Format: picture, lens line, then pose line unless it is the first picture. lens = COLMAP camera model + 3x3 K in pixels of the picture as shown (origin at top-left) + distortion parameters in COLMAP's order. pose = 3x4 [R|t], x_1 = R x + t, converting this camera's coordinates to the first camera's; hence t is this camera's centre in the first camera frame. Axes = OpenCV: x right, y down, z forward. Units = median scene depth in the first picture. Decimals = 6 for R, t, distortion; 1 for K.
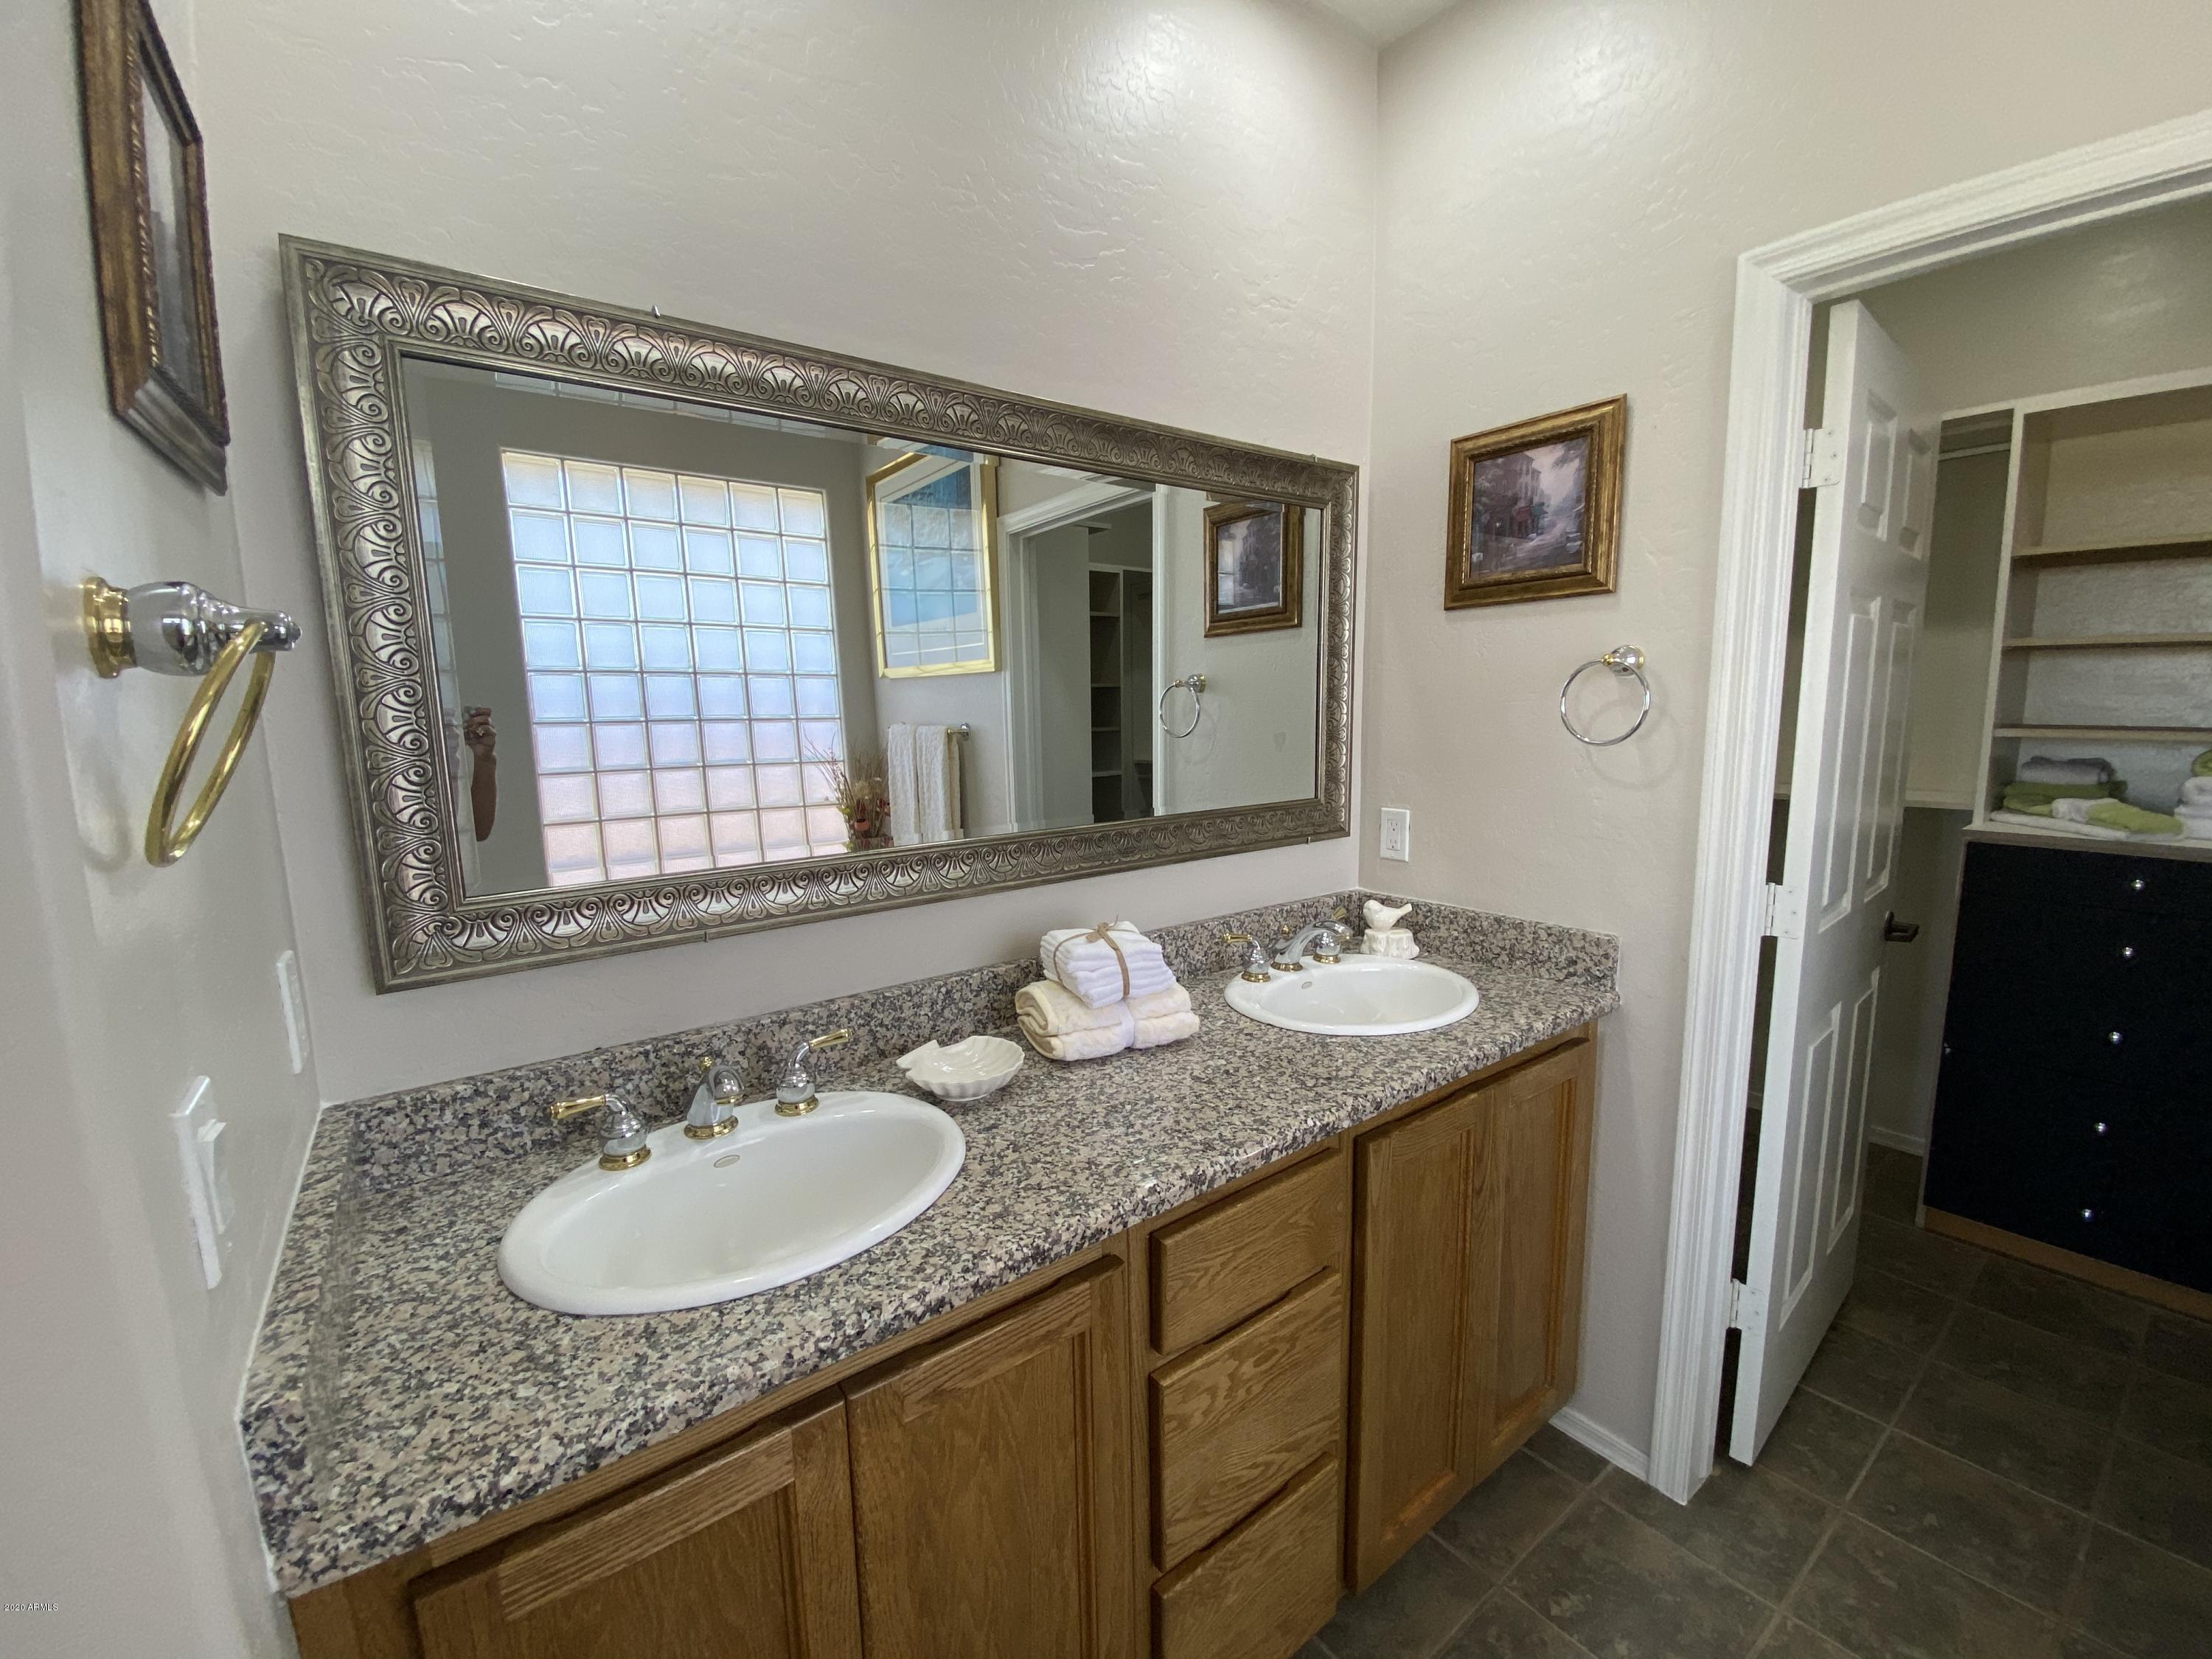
lens RADIAL K [[902.8, 0, 1085.9], [0, 902.8, 839.1], [0, 0, 1]] dist [0.006452, -0.012681]
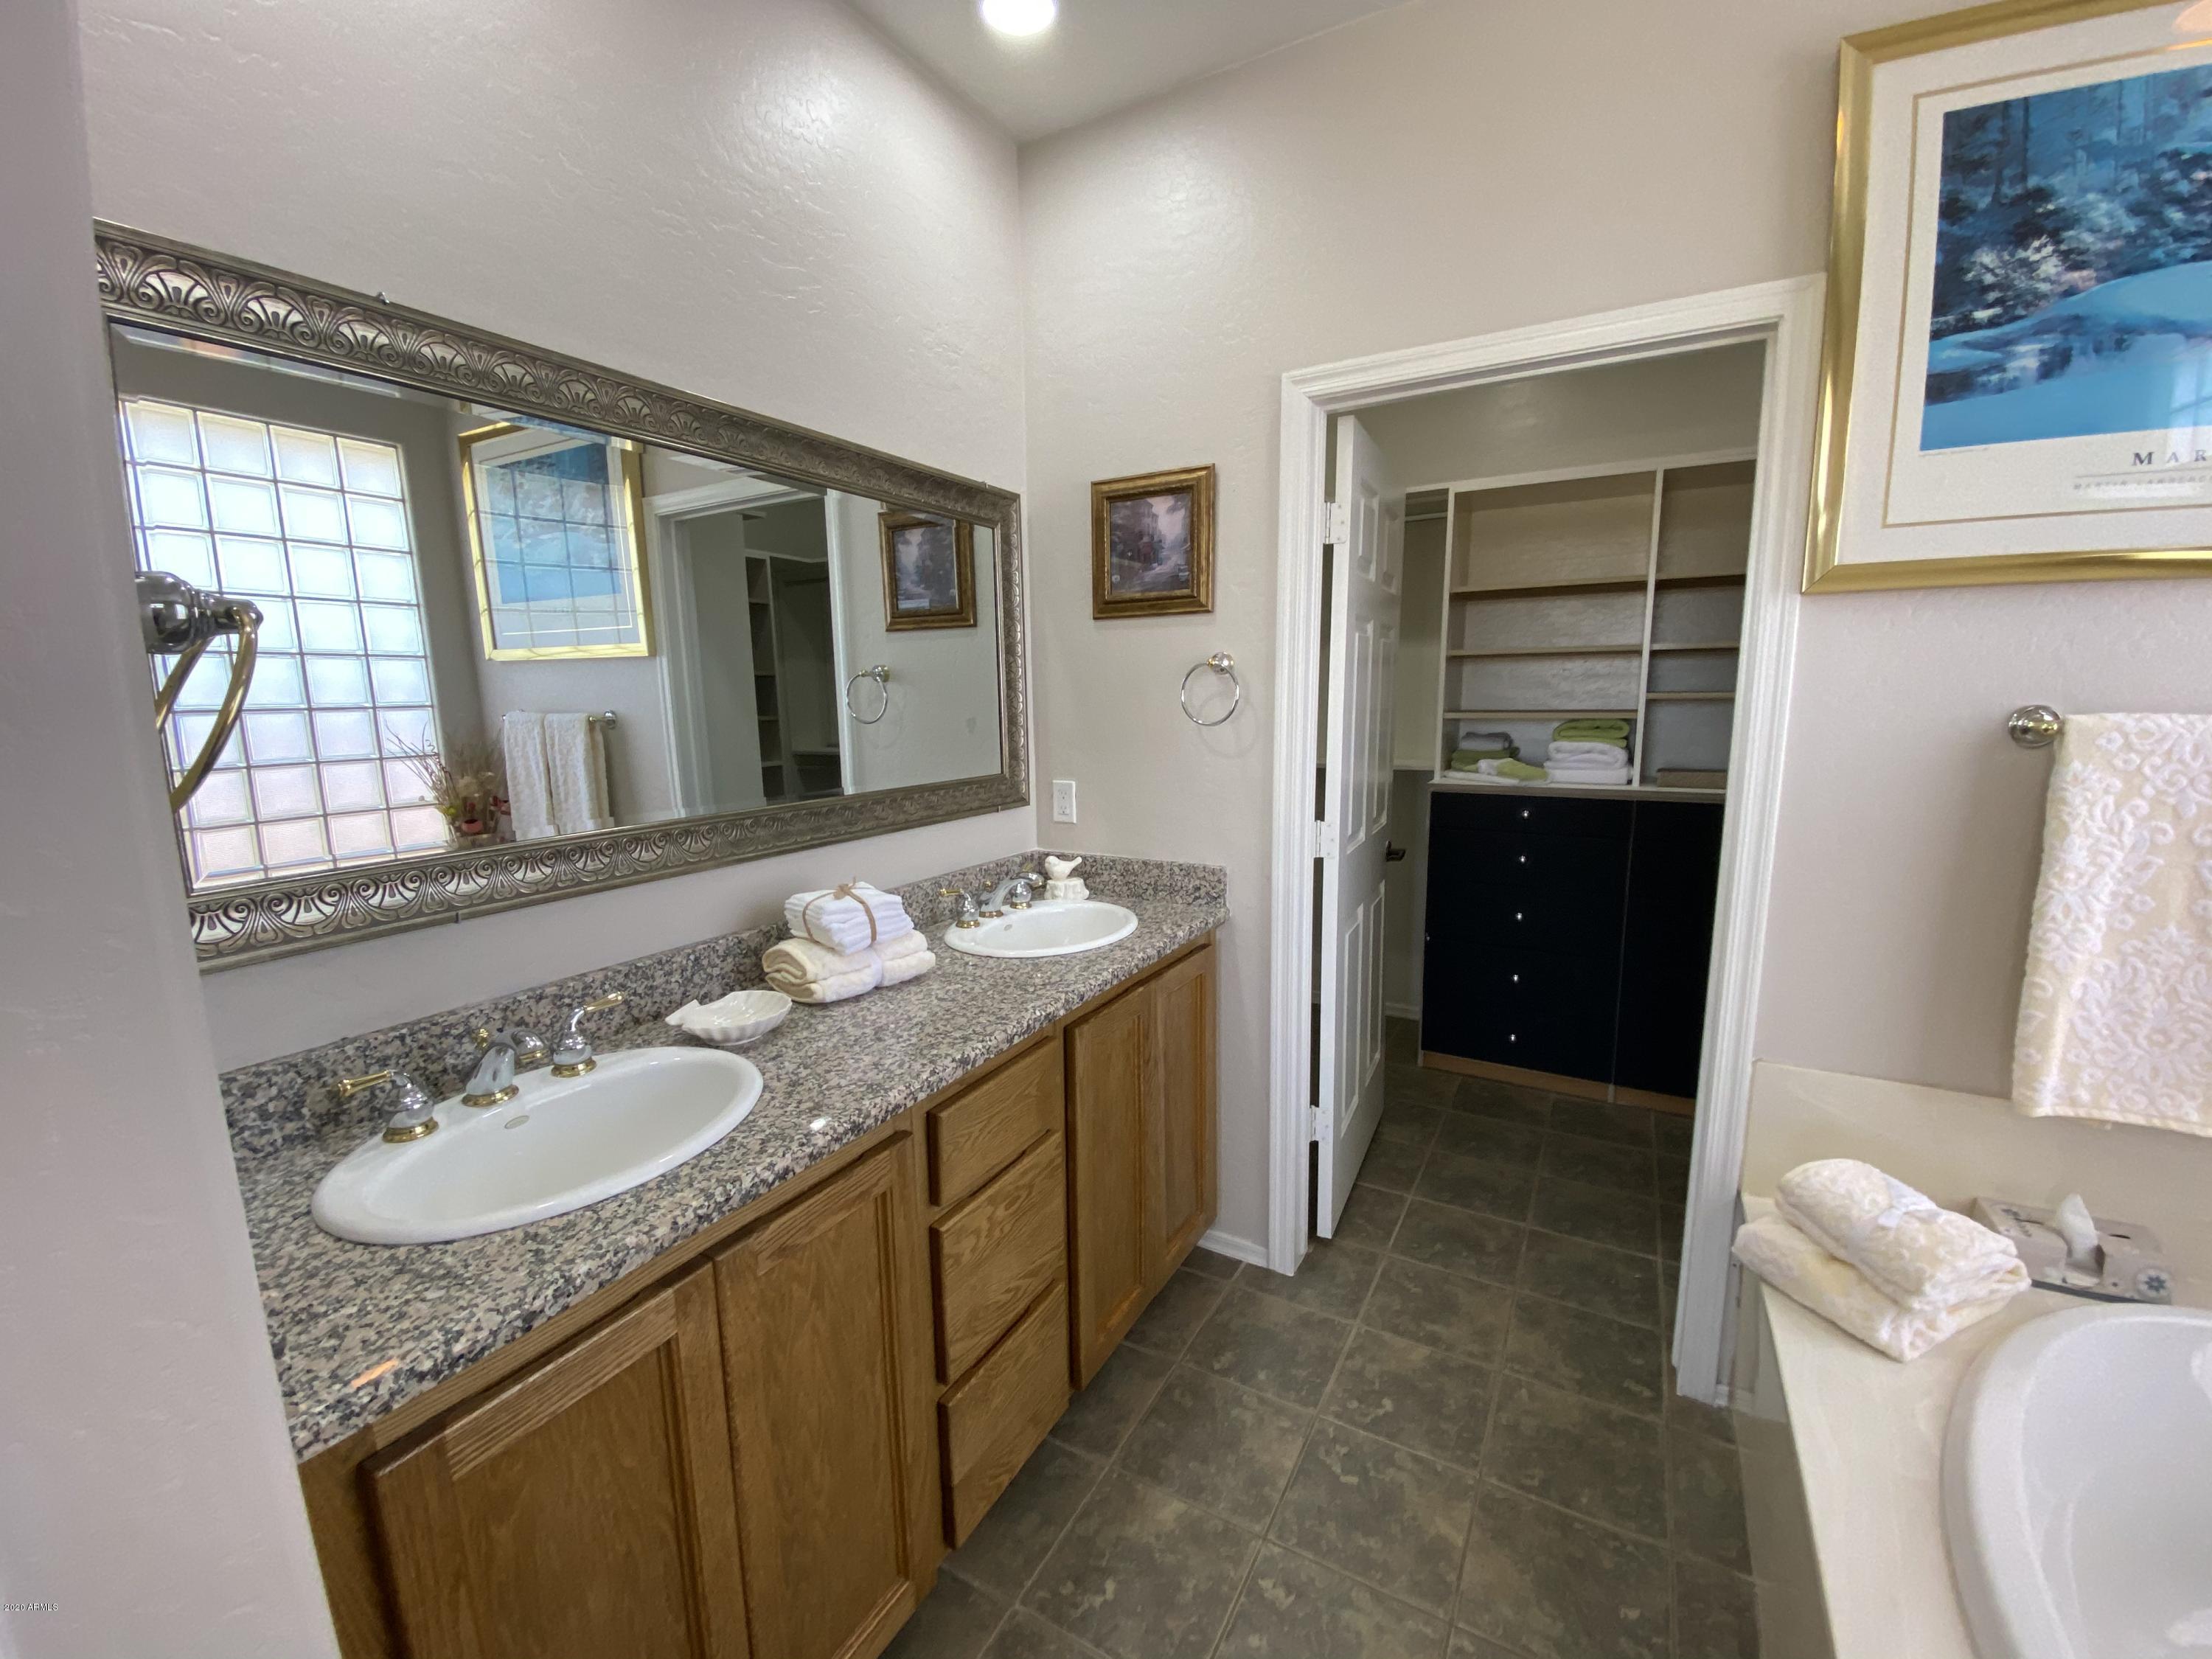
lens RADIAL K [[902.8, 0, 1097.8], [0, 902.8, 833.6], [0, 0, 1]] dist [0.006452, -0.012681]
pose [[0.916487, -0.054255, 0.396369, -0.121727], [0.052522, 0.998504, 0.015233, 0.027481], [-0.396603, 0.006857, 0.917965, -0.163031]]
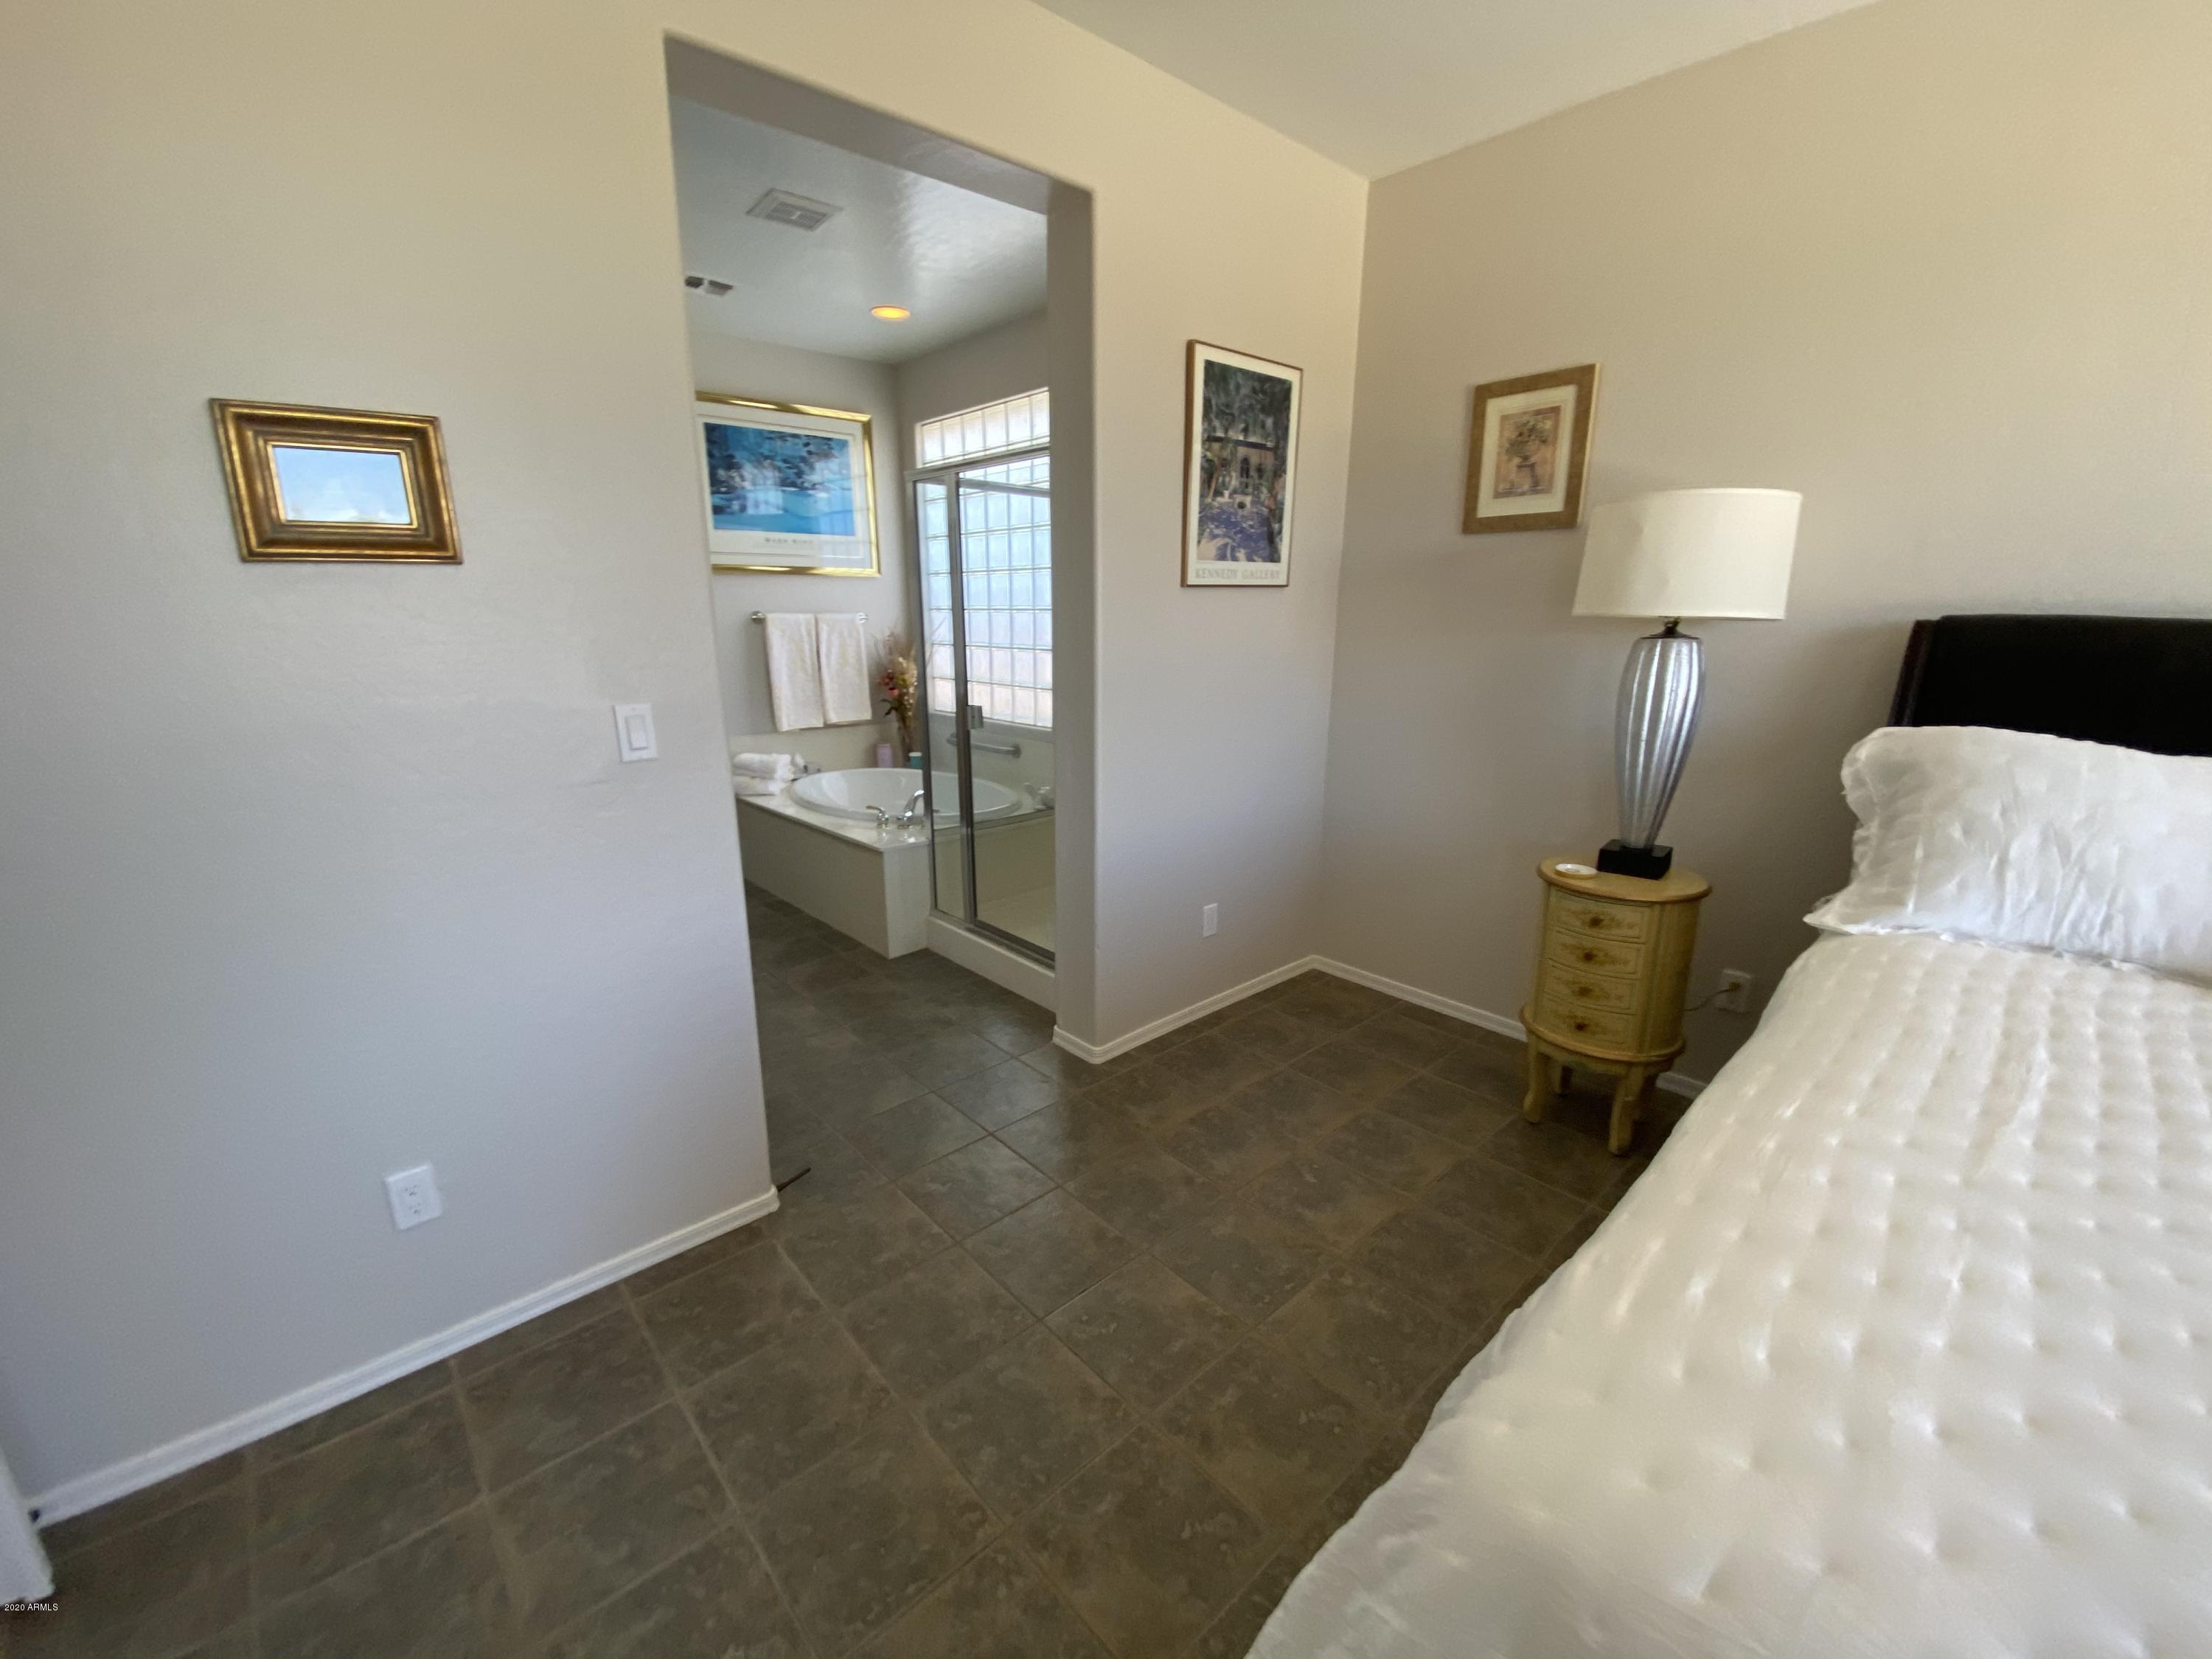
lens RADIAL K [[902.8, 0, 1113.6], [0, 902.8, 829.6], [0, 0, 1]] dist [0.006452, -0.012681]
pose [[-0.105192, -0.208316, 0.972388, -2.104074], [0.145262, 0.964106, 0.222256, 0.169819], [-0.983785, 0.164631, -0.071155, -0.550969]]
